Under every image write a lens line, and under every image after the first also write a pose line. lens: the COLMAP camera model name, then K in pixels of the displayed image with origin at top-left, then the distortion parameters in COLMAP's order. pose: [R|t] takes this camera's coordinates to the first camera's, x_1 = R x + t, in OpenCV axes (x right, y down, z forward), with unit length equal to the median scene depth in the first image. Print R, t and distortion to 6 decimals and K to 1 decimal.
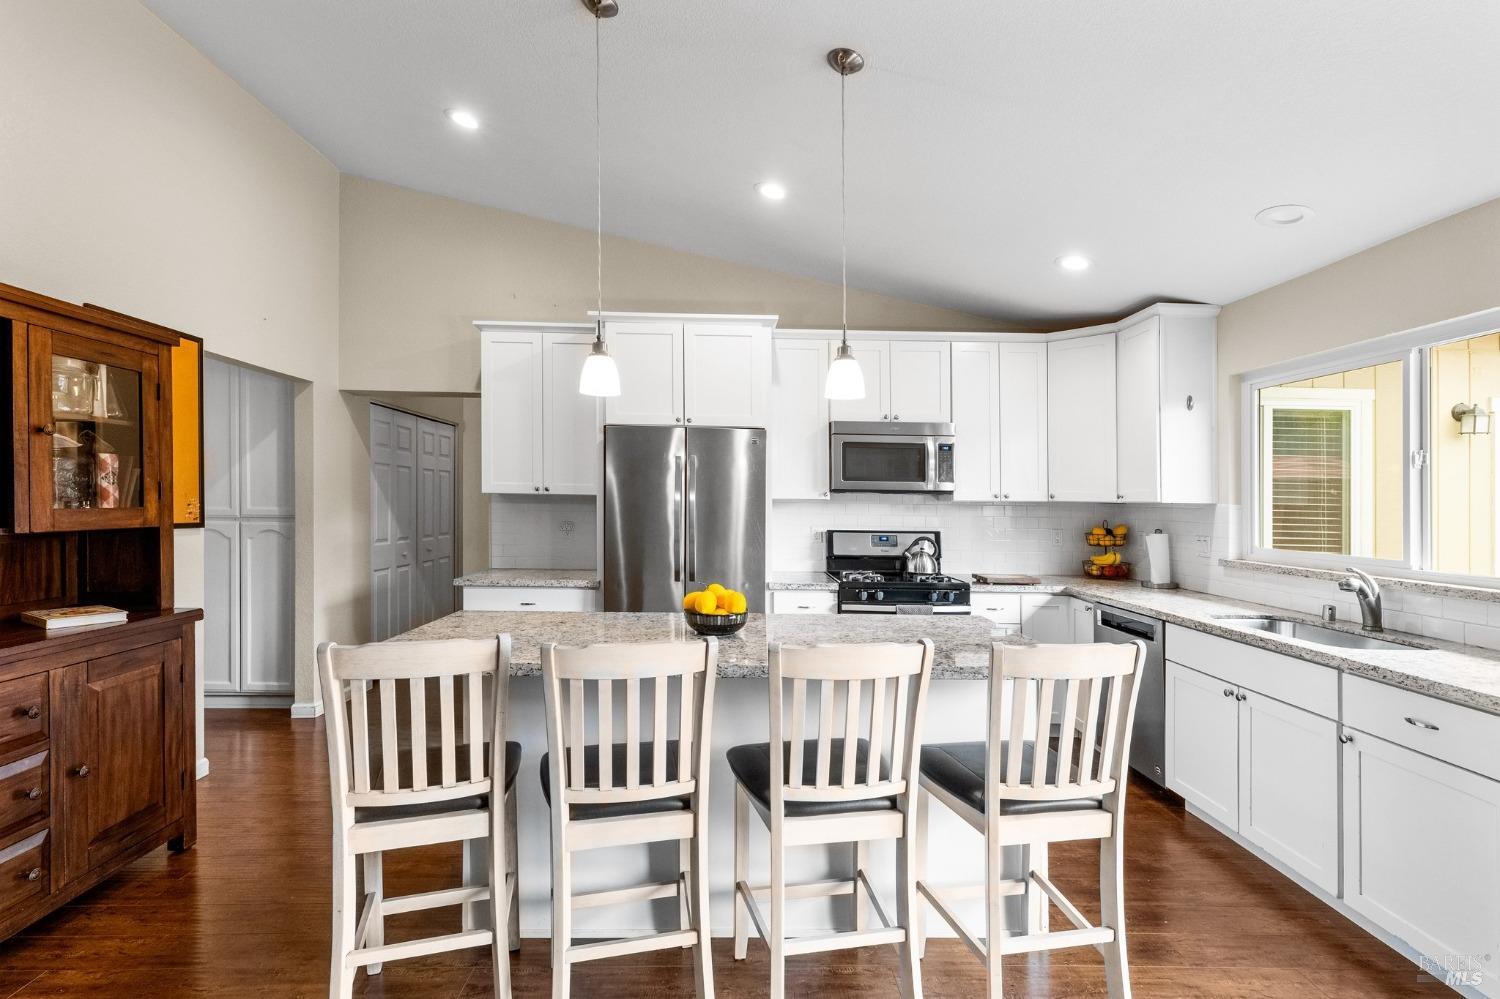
lens RADIAL K [[714.2, 0, 740.6], [0, 714.2, 478.7], [0, 0, 1]] dist [-0.001161, -0.000149]
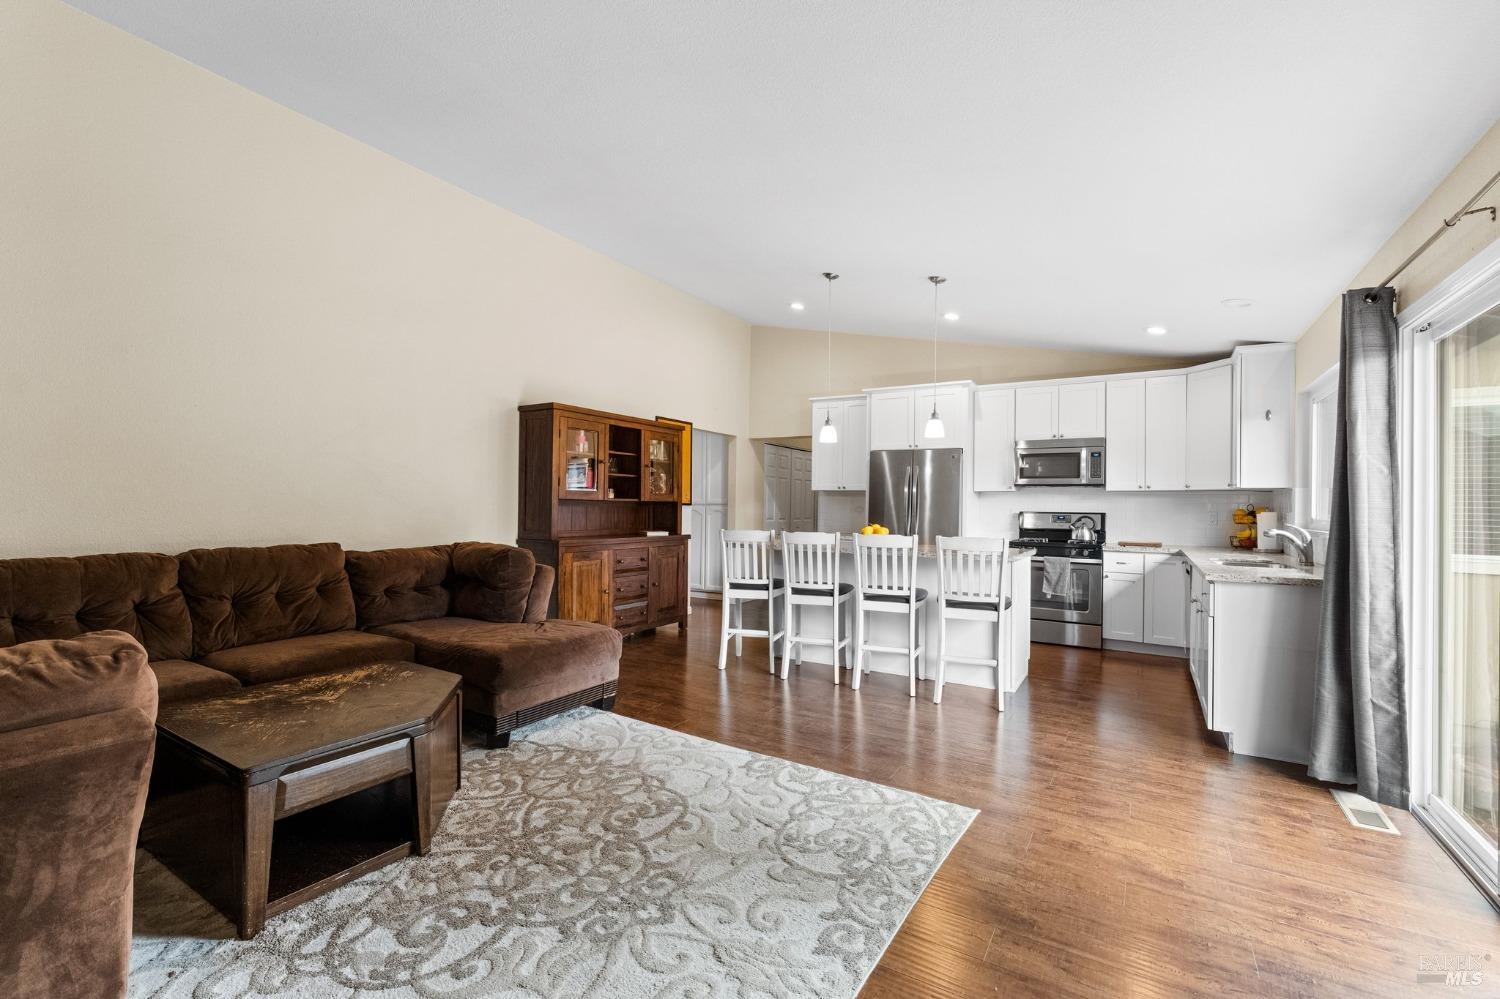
lens RADIAL K [[710.2, 0, 750.1], [0, 710.2, 501.8], [0, 0, 1]] dist [-0.001078, -0.000192]
pose [[0.839973, -0.008205, -0.542566, 0.502976], [0.015280, 0.999847, 0.008535, 0.031903], [0.542412, -0.015459, 0.839970, -0.639156]]
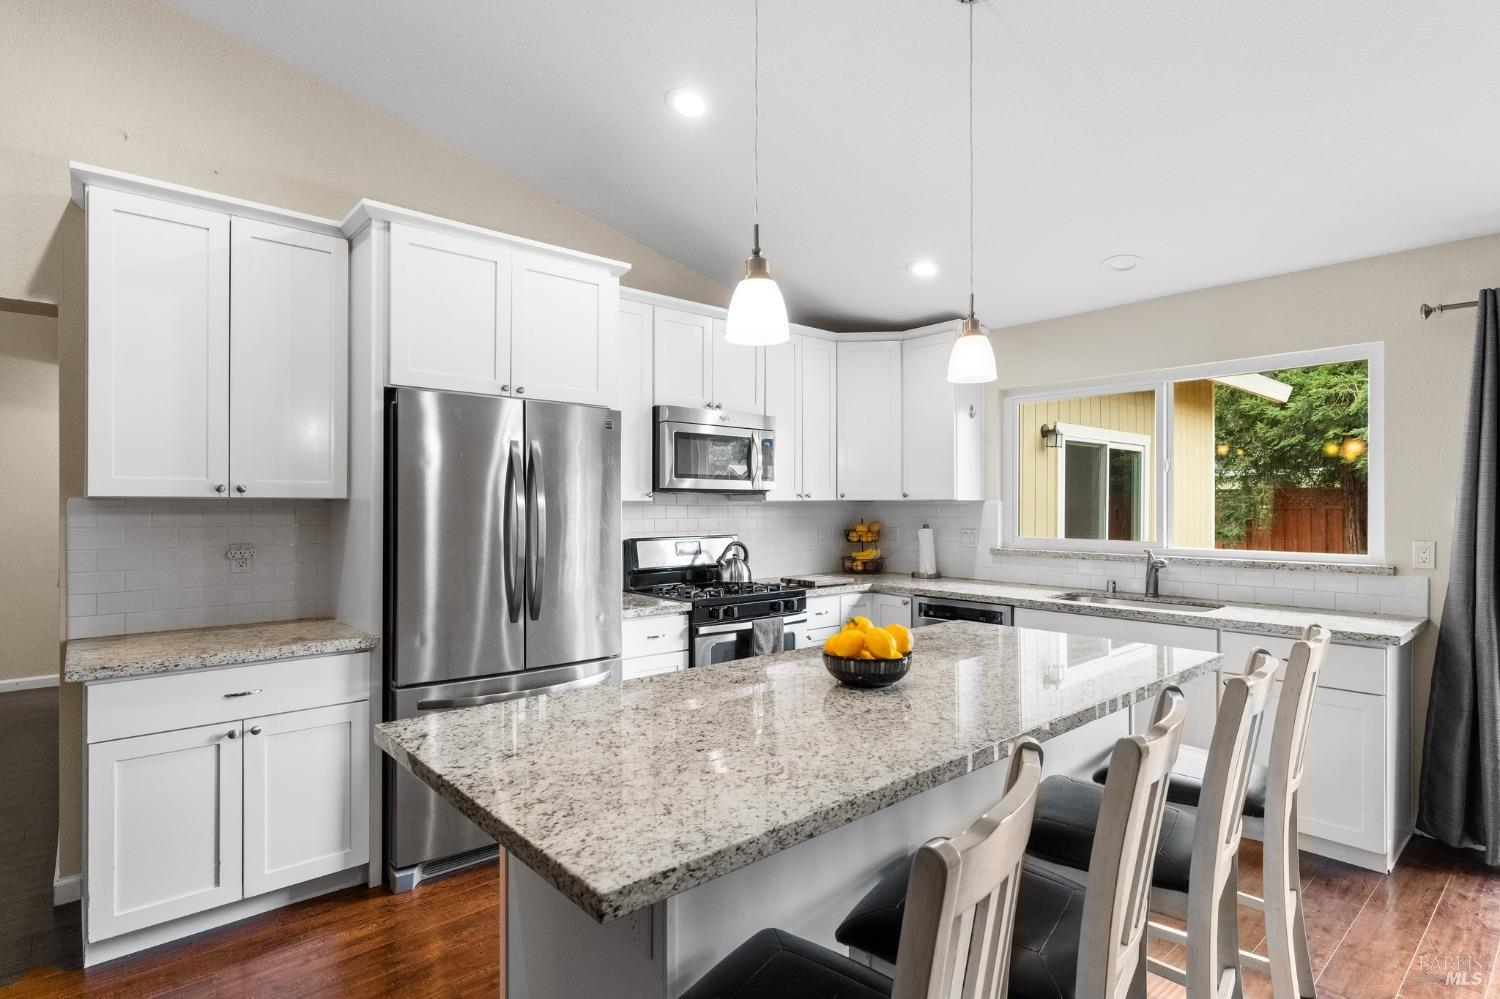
lens RADIAL K [[764.7, 0, 789.4], [0, 764.7, 500.2], [0, 0, 1]] dist [-0.006290, -0.000618]
pose [[0.752427, -0.011305, 0.658579, -0.344973], [-0.008913, 0.999586, 0.027341, 0.003163], [-0.658616, -0.026442, 0.752015, 0.256521]]
